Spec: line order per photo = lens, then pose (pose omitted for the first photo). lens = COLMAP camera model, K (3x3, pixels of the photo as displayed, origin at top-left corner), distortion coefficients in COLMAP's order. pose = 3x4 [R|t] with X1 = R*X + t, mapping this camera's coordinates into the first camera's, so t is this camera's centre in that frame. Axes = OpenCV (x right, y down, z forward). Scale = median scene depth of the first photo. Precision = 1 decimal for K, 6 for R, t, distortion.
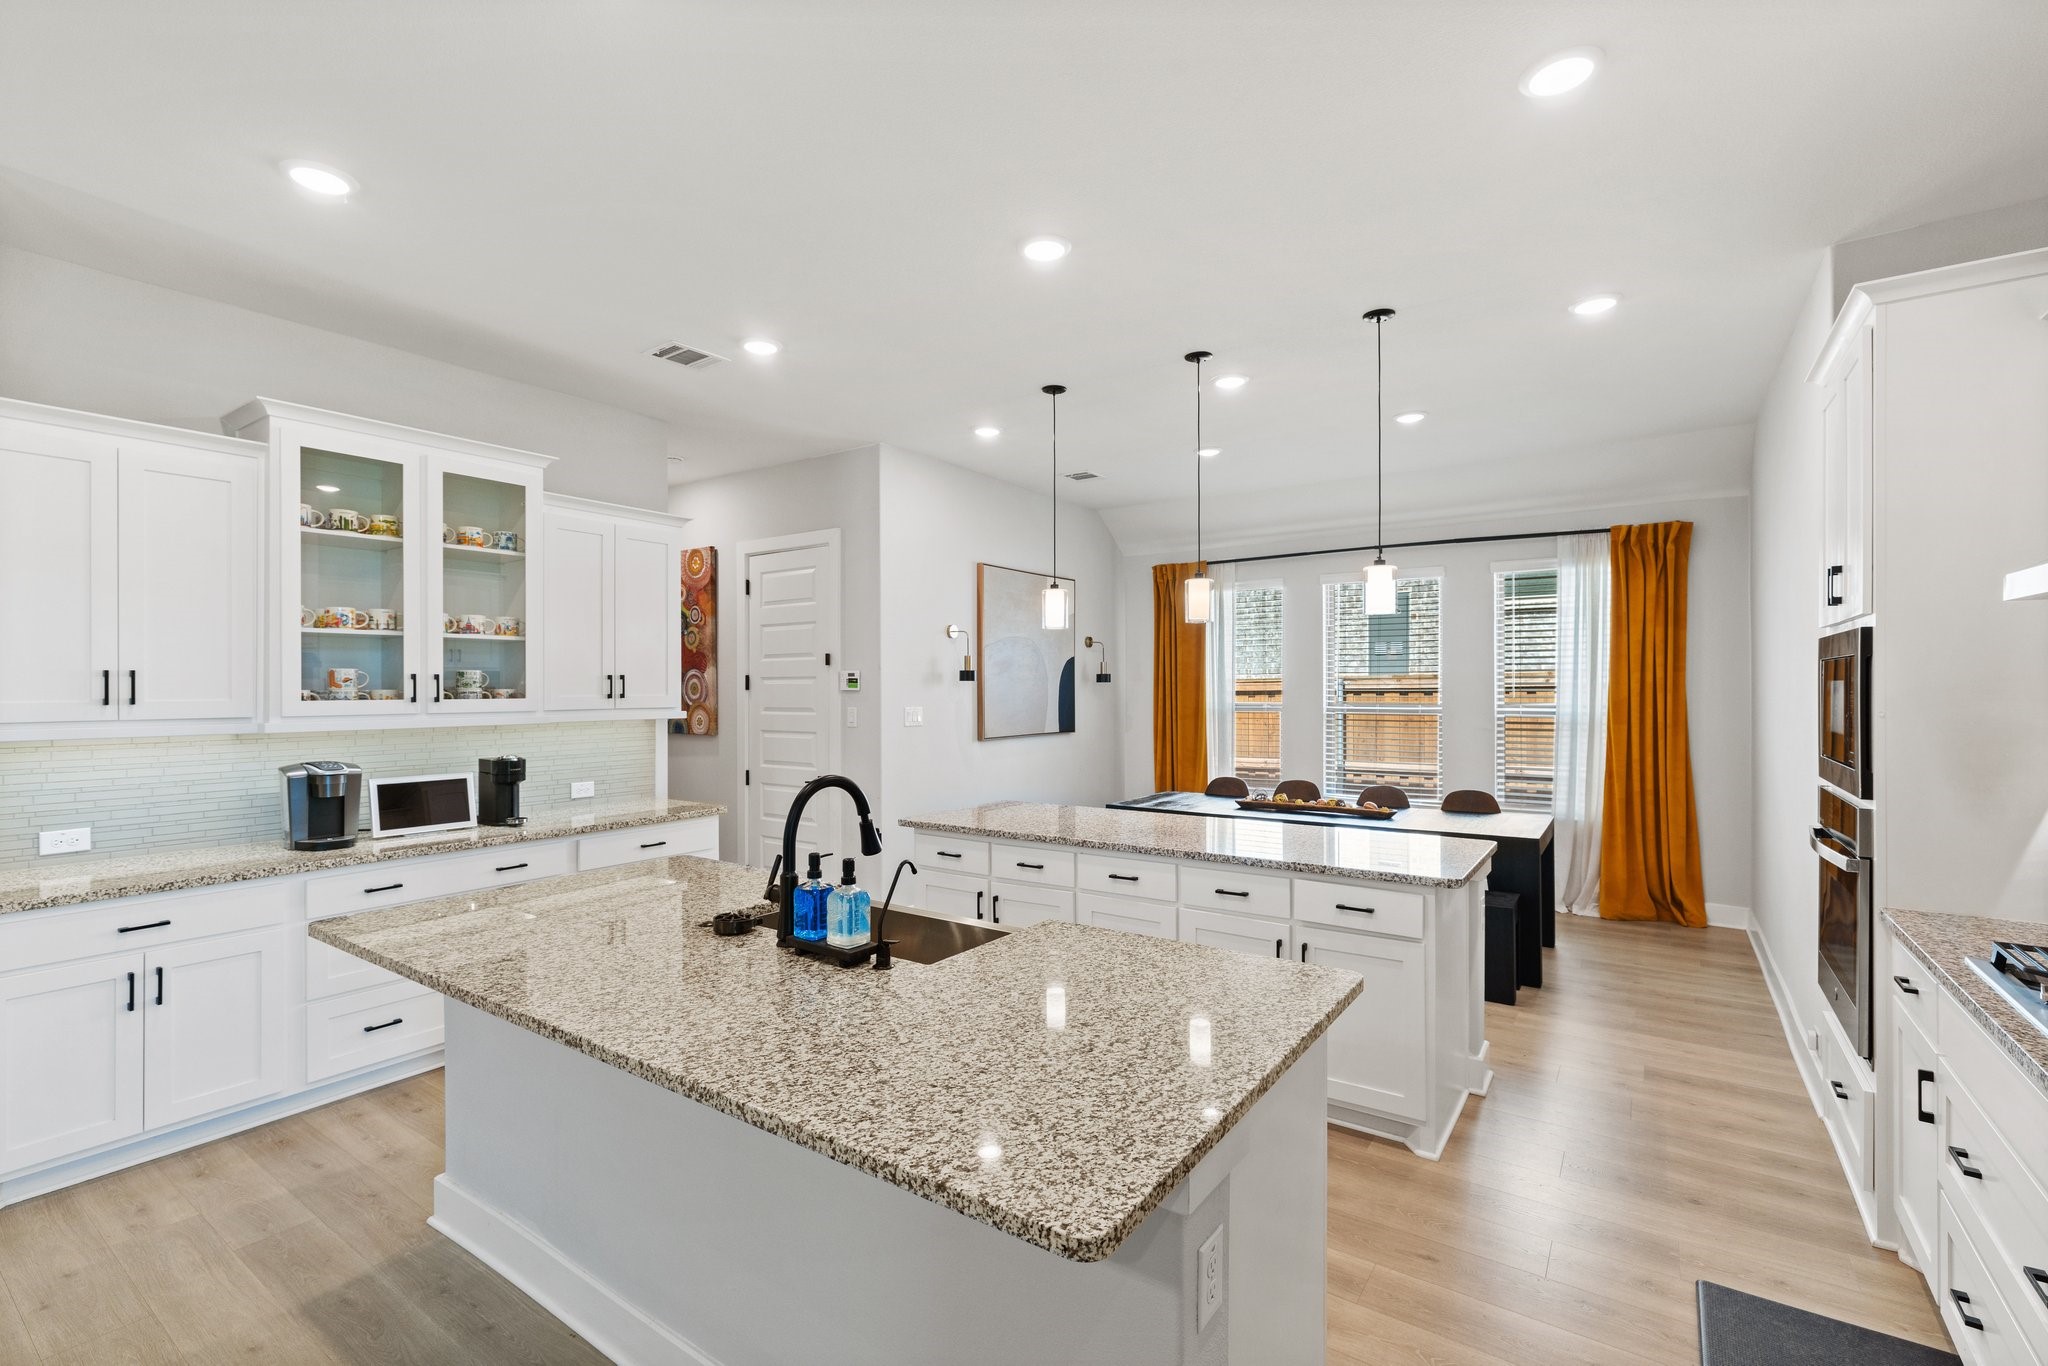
lens RADIAL K [[901.8, 0, 1018.6], [0, 901.8, 686.9], [0, 0, 1]] dist [0.000140, 0.000283]
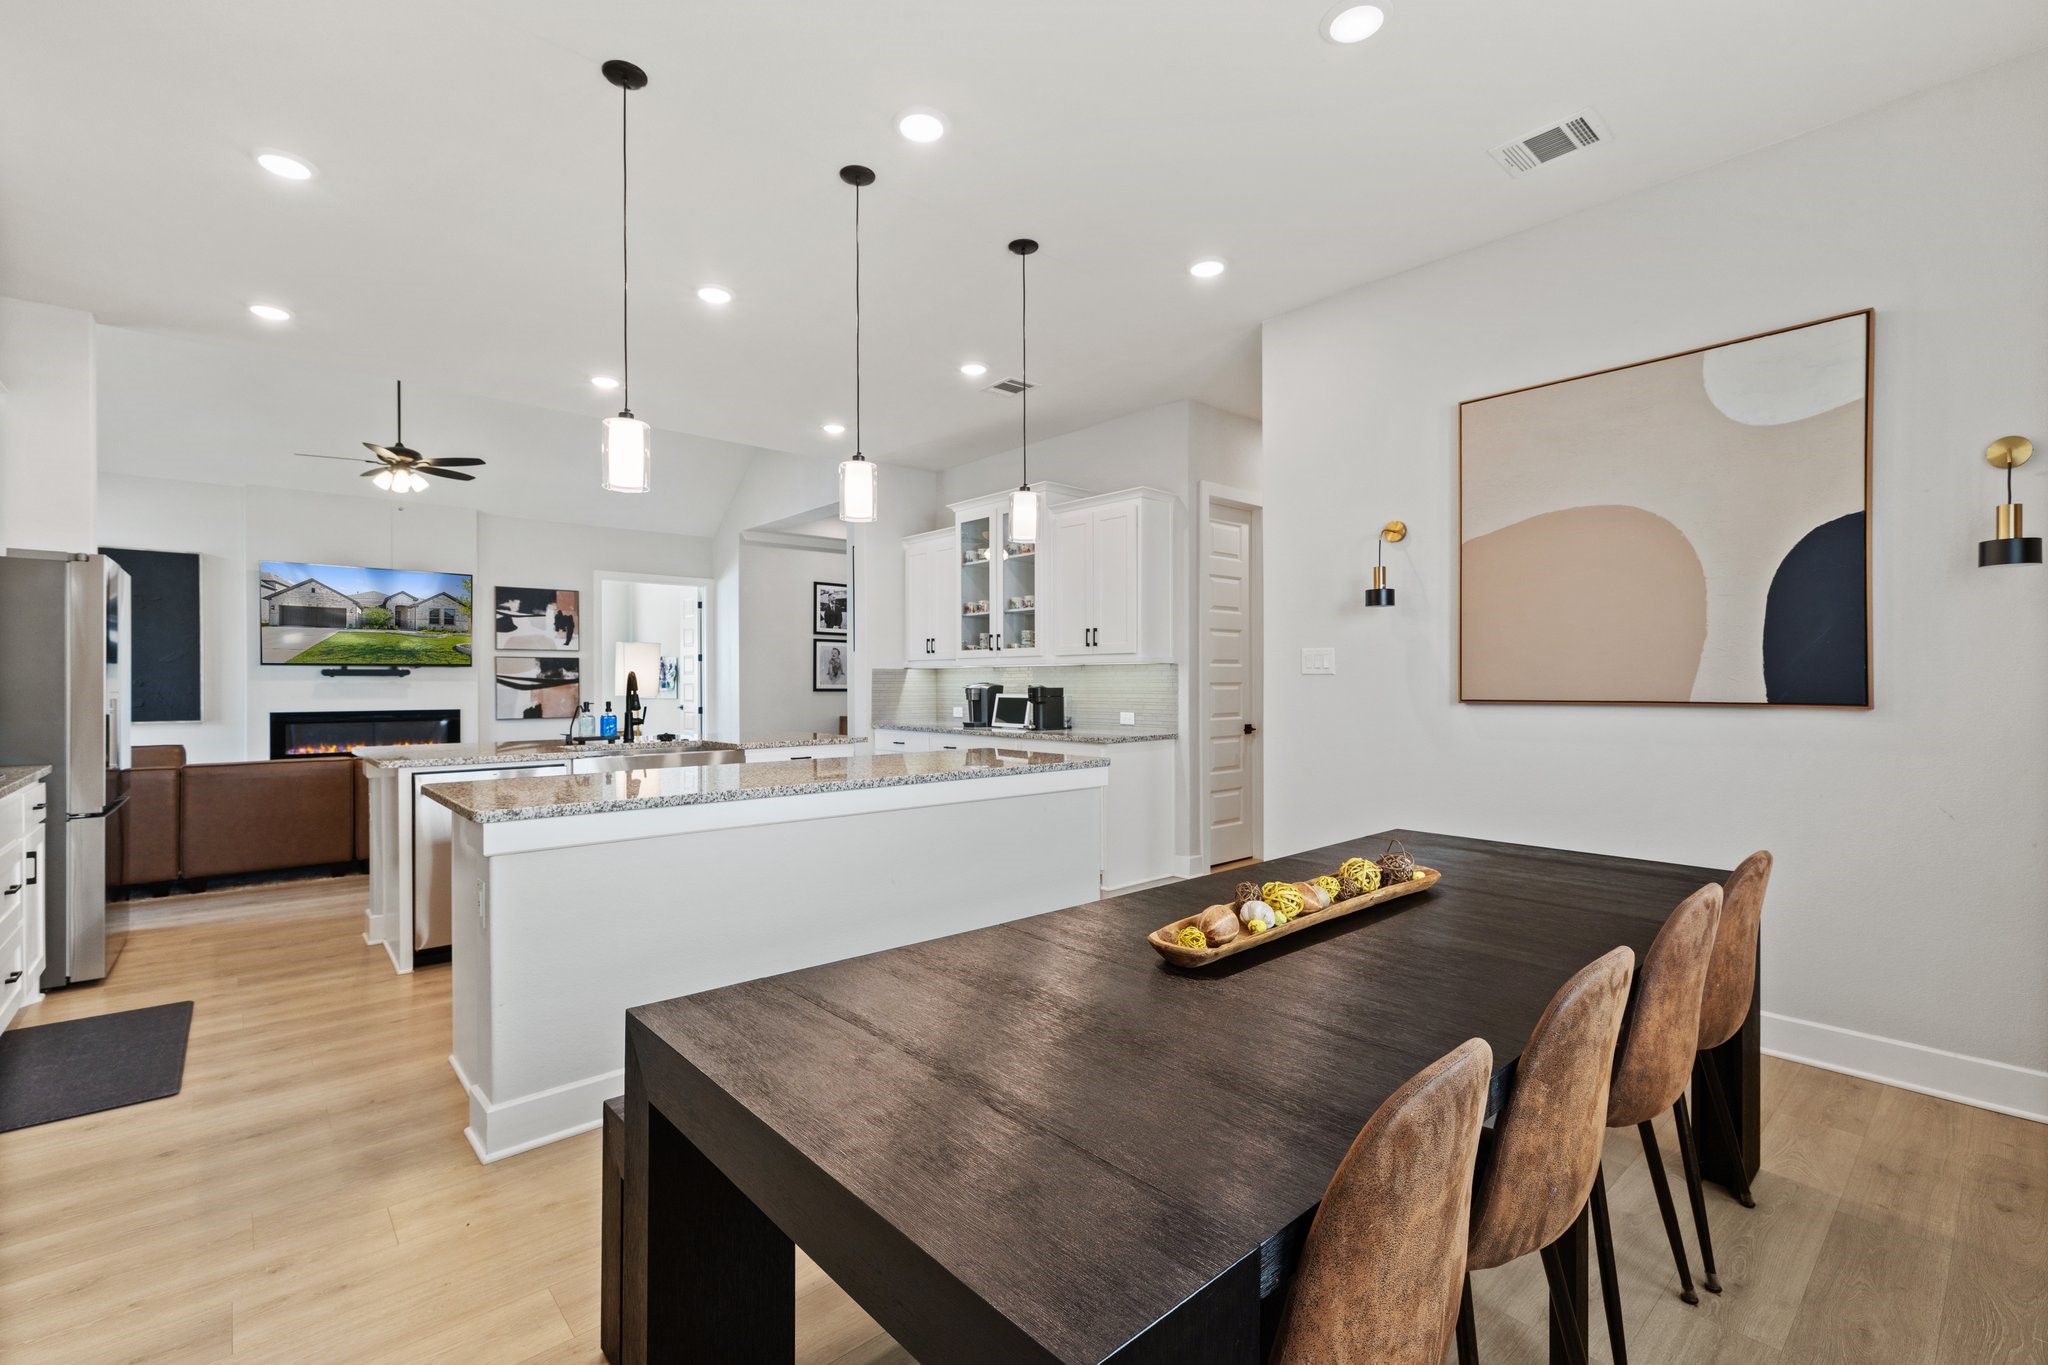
lens RADIAL K [[901.8, 0, 1019.7], [0, 901.8, 680.3], [0, 0, 1]] dist [0.000140, 0.000283]
pose [[-0.235566, 0.001848, -0.971857, 0.927168], [0.003606, 0.999993, 0.001028, 0.066707], [0.971852, -0.003262, -0.235571, 1.329201]]
